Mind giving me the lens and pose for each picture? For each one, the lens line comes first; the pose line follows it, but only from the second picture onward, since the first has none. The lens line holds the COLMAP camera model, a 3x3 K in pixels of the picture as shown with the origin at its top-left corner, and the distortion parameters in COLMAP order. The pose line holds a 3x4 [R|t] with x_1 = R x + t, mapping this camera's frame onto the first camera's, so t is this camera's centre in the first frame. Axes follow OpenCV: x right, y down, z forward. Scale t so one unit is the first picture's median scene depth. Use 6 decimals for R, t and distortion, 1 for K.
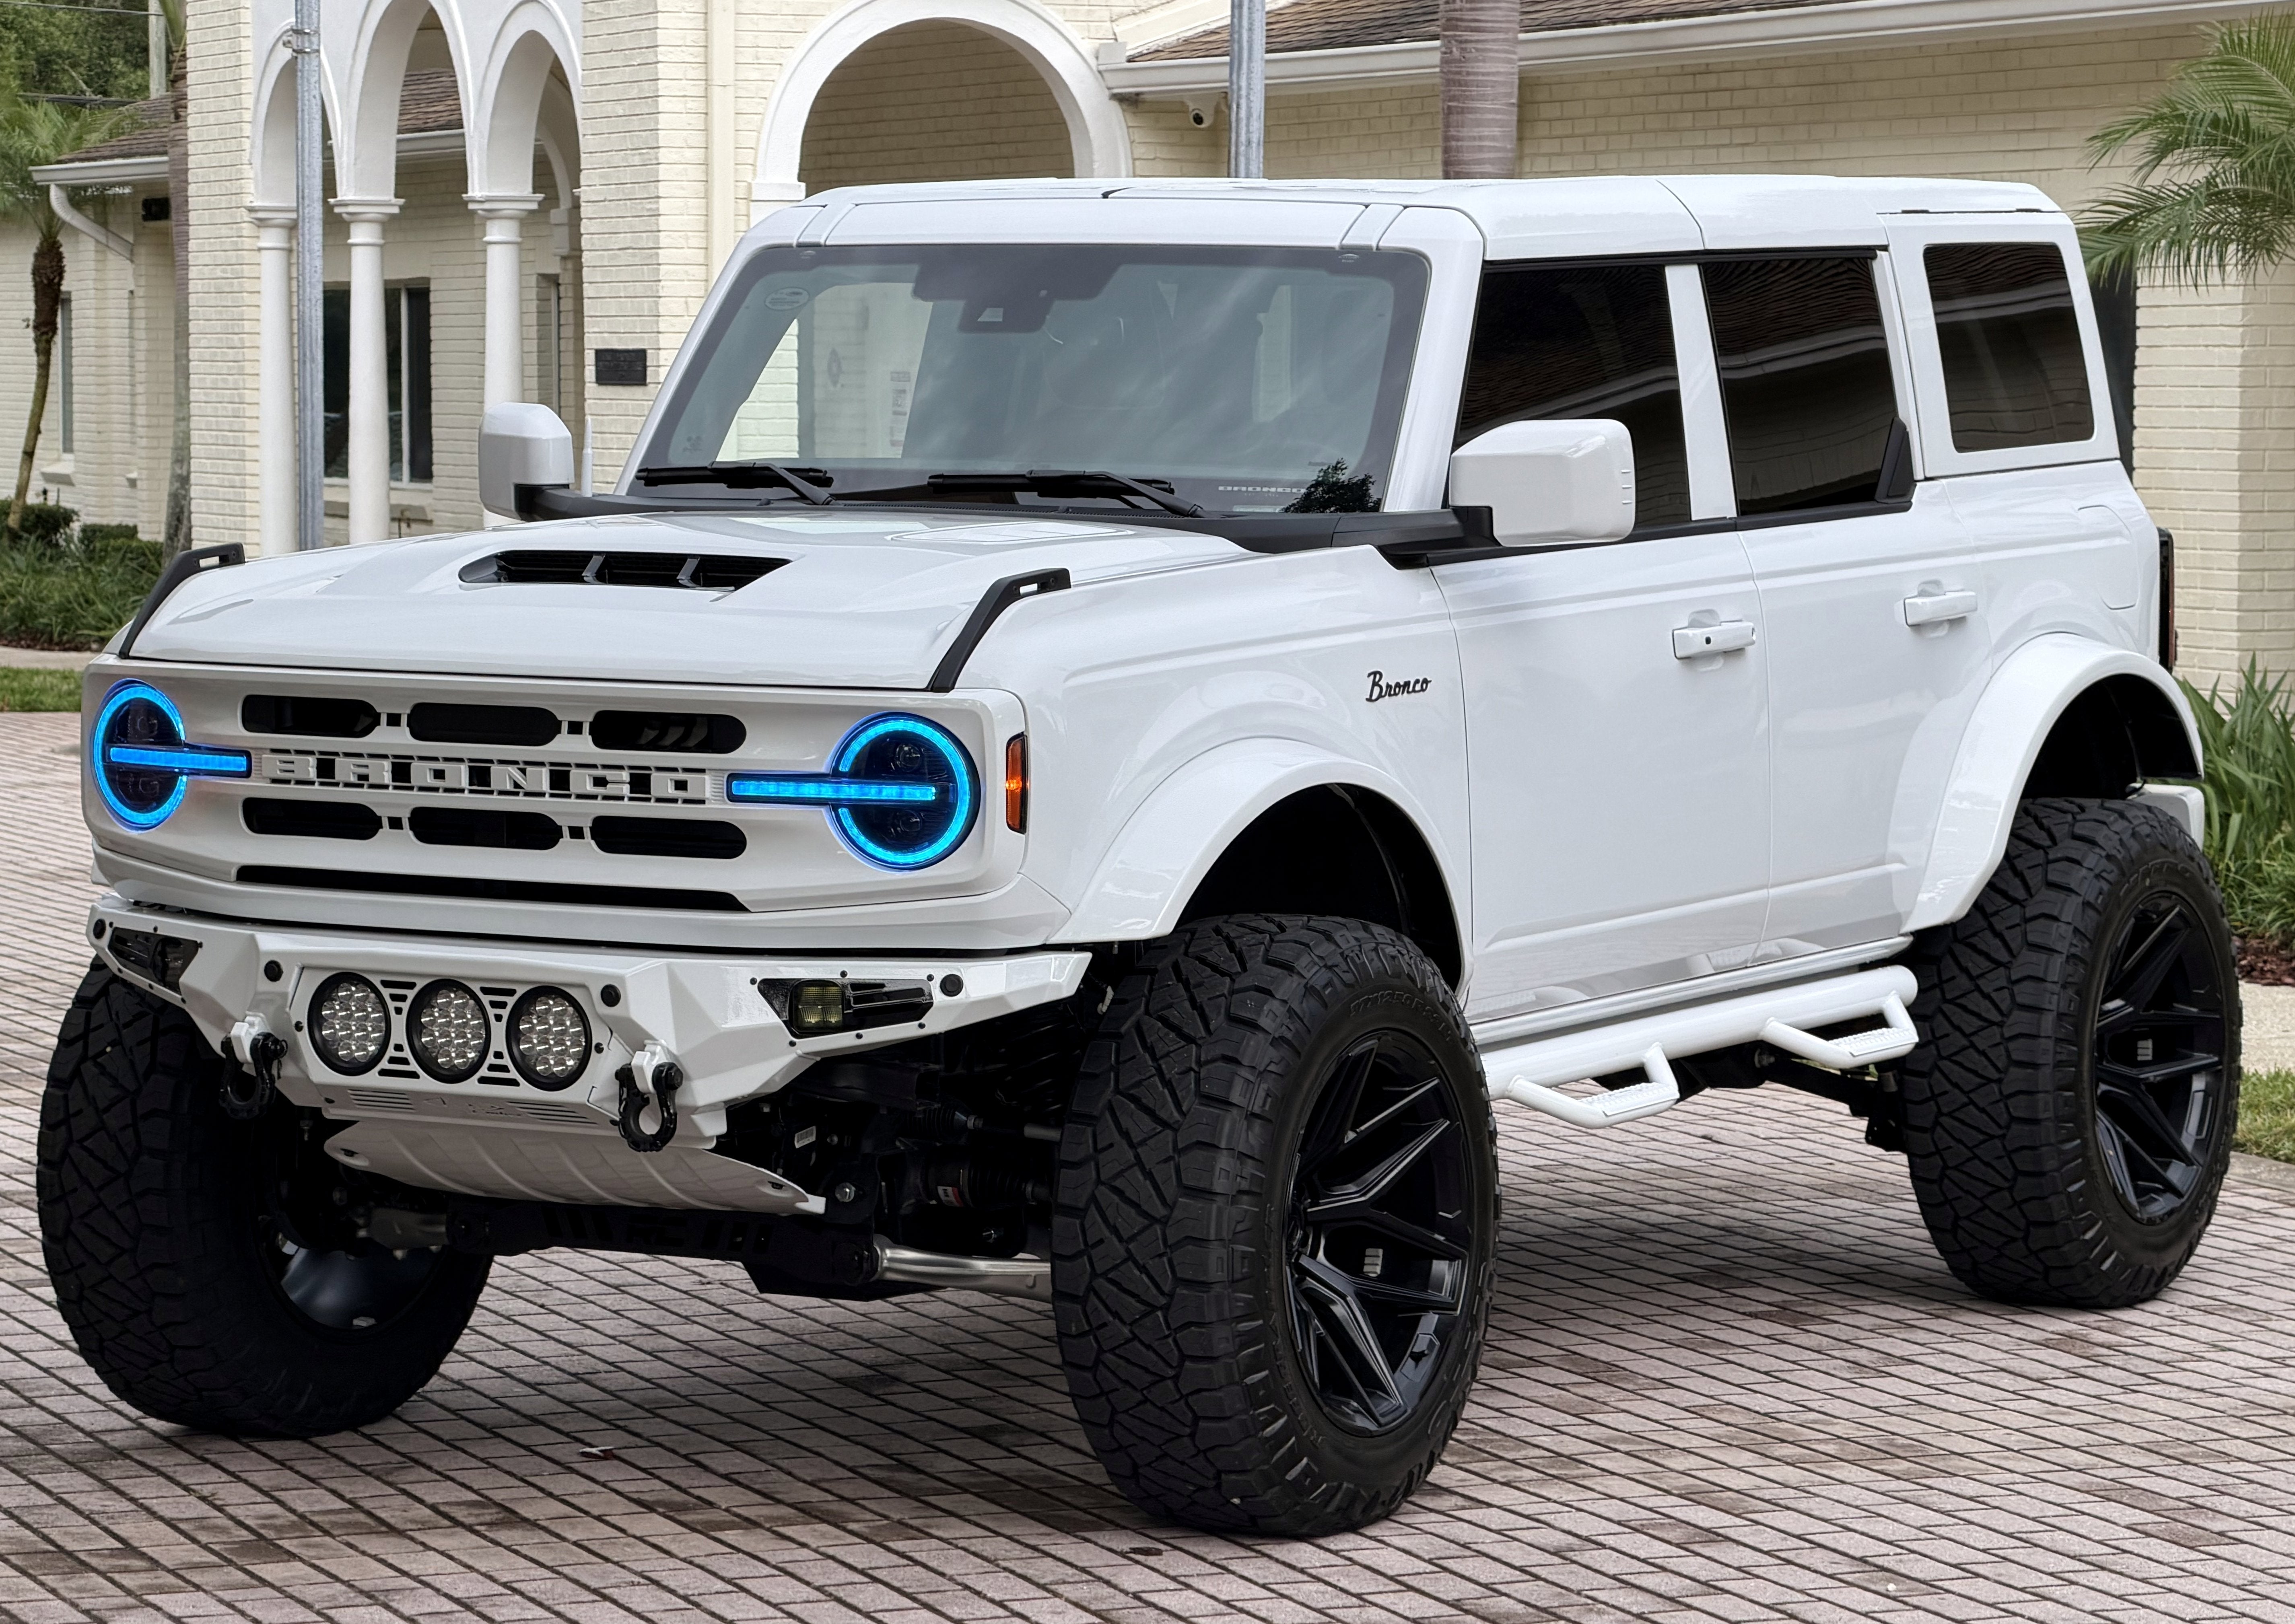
lens RADIAL K [[7842.1, 0, 1191.9], [0, 7842.1, 697.2], [0, 0, 1]] dist [0.182838, 1.422434]
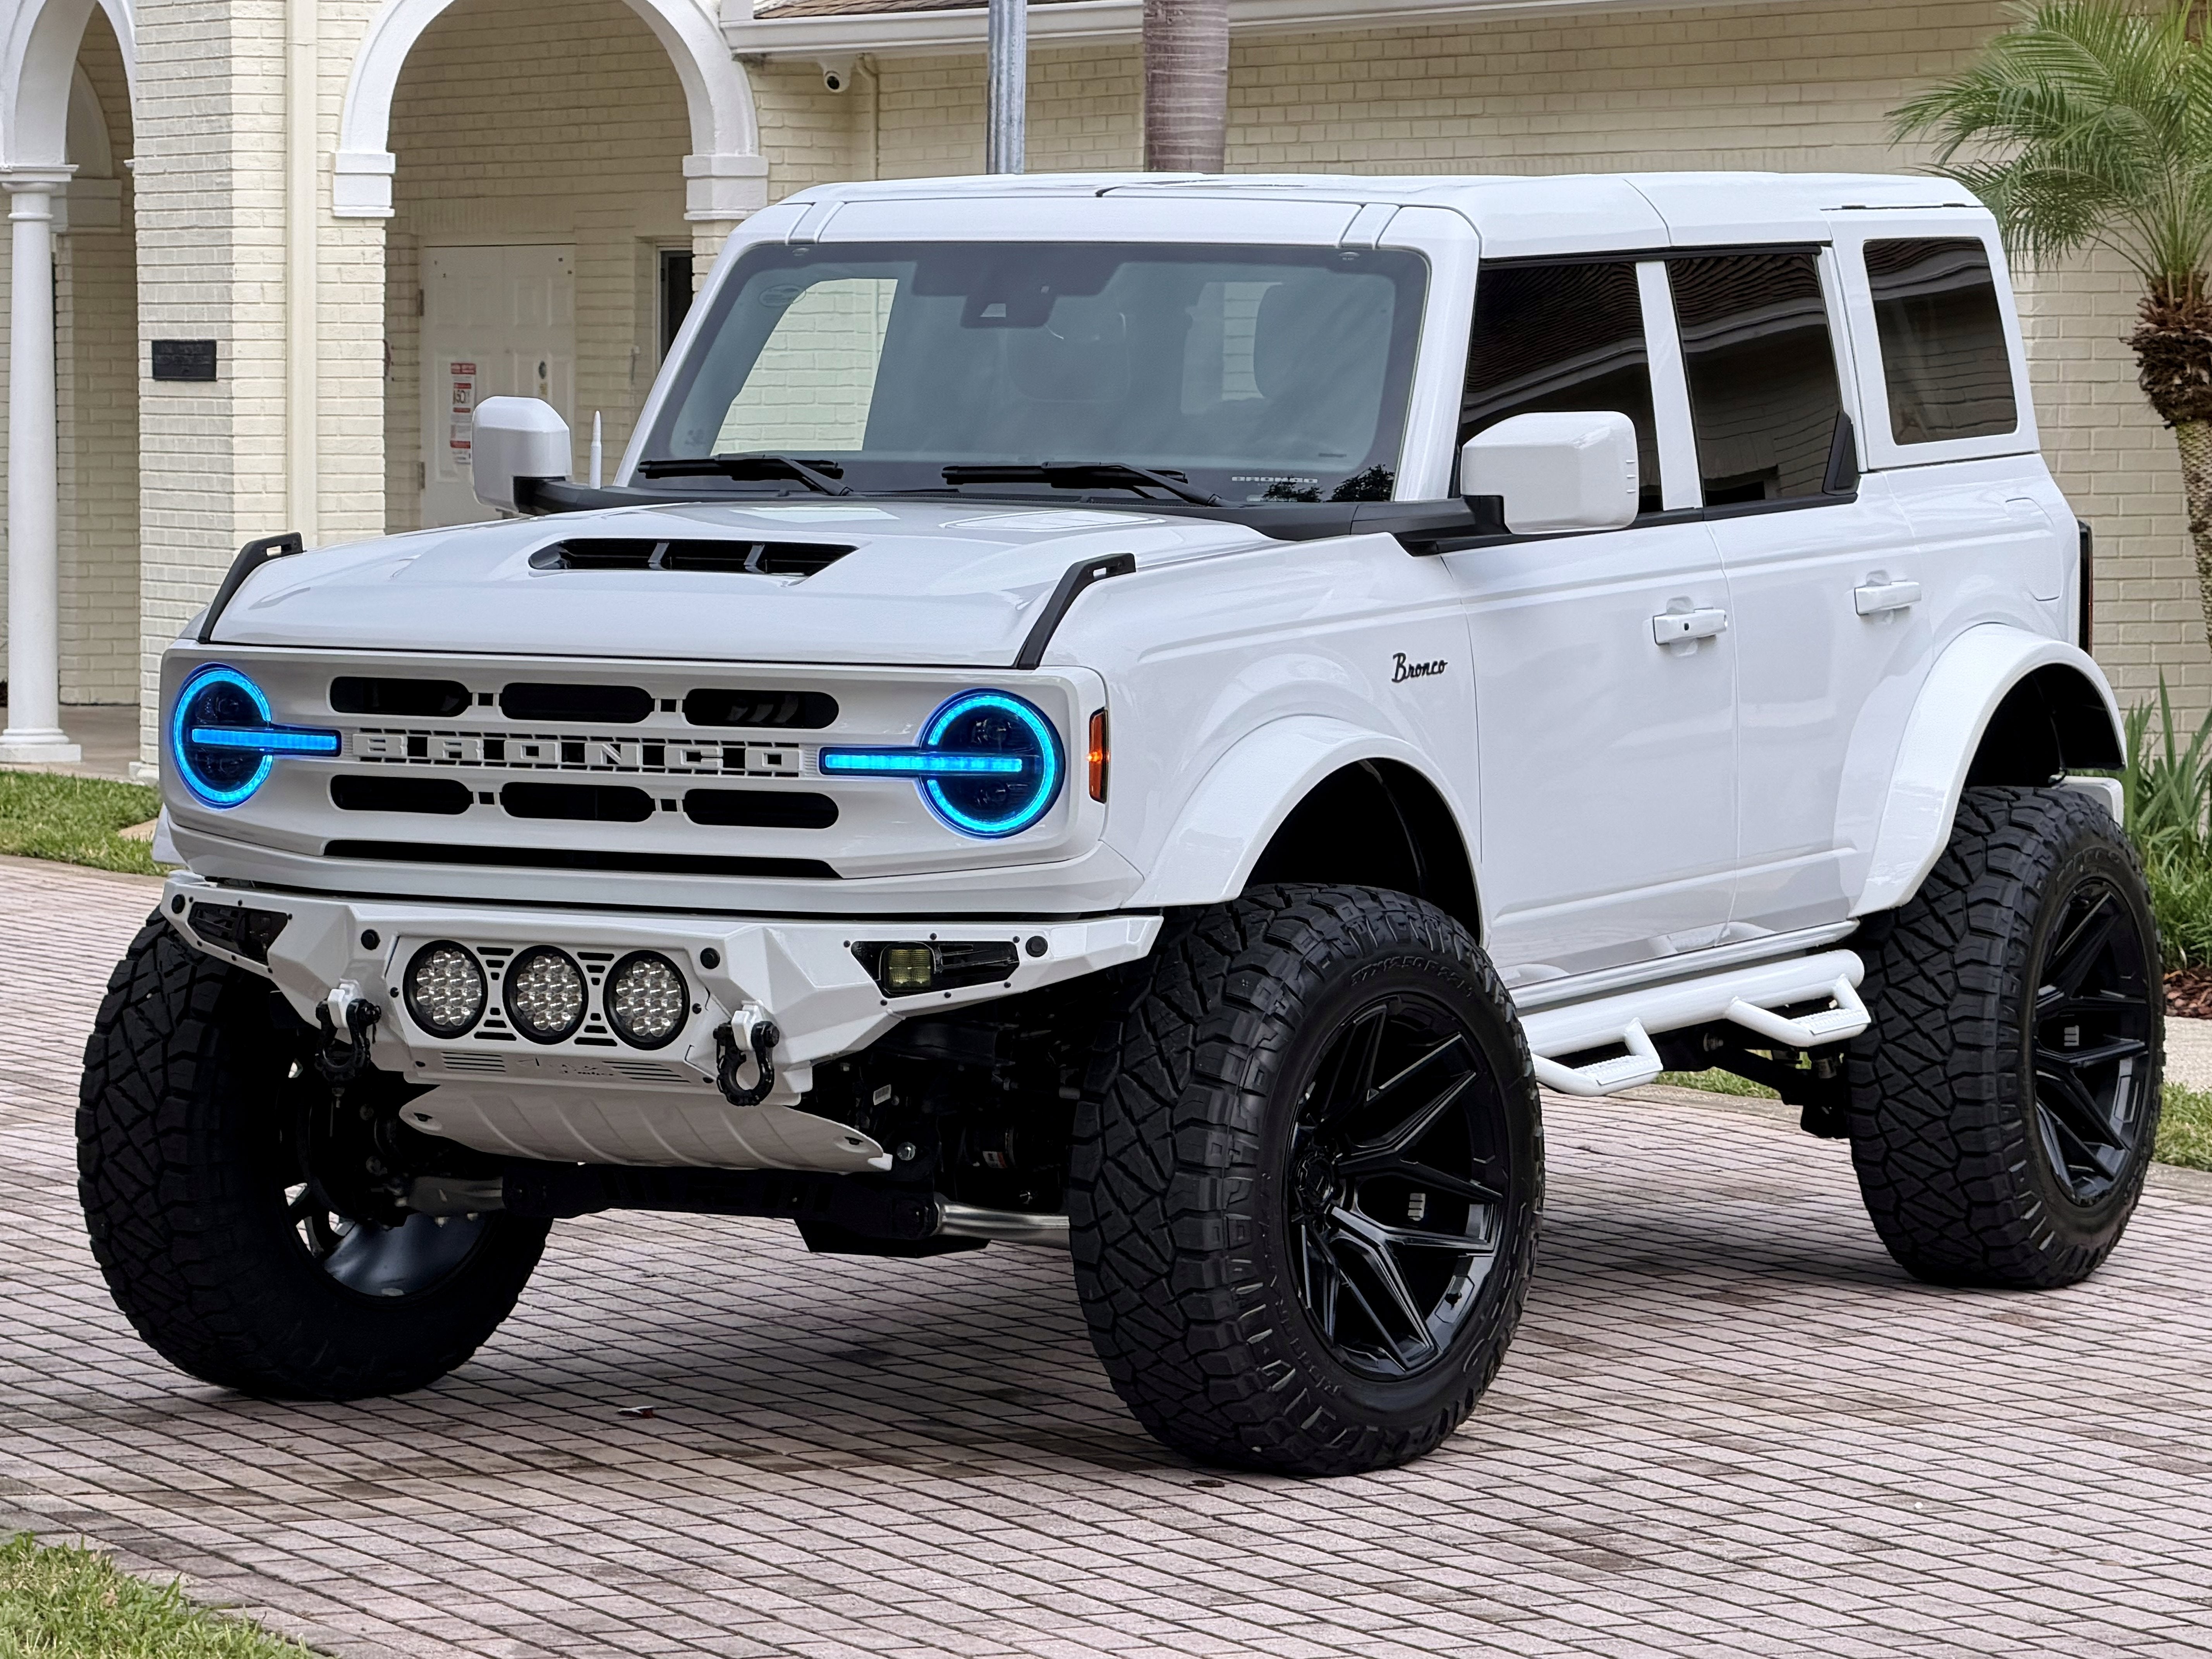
lens RADIAL K [[9722.4, 0, 1105.0], [0, 9722.4, 833.6], [0, 0, 1]] dist [0.059710, 7.502636]
pose [[0.998221, -0.003638, 0.059514, -0.091110], [0.003241, 0.999972, 0.006778, 0.011560], [-0.059537, -0.006573, 0.998204, -0.283905]]
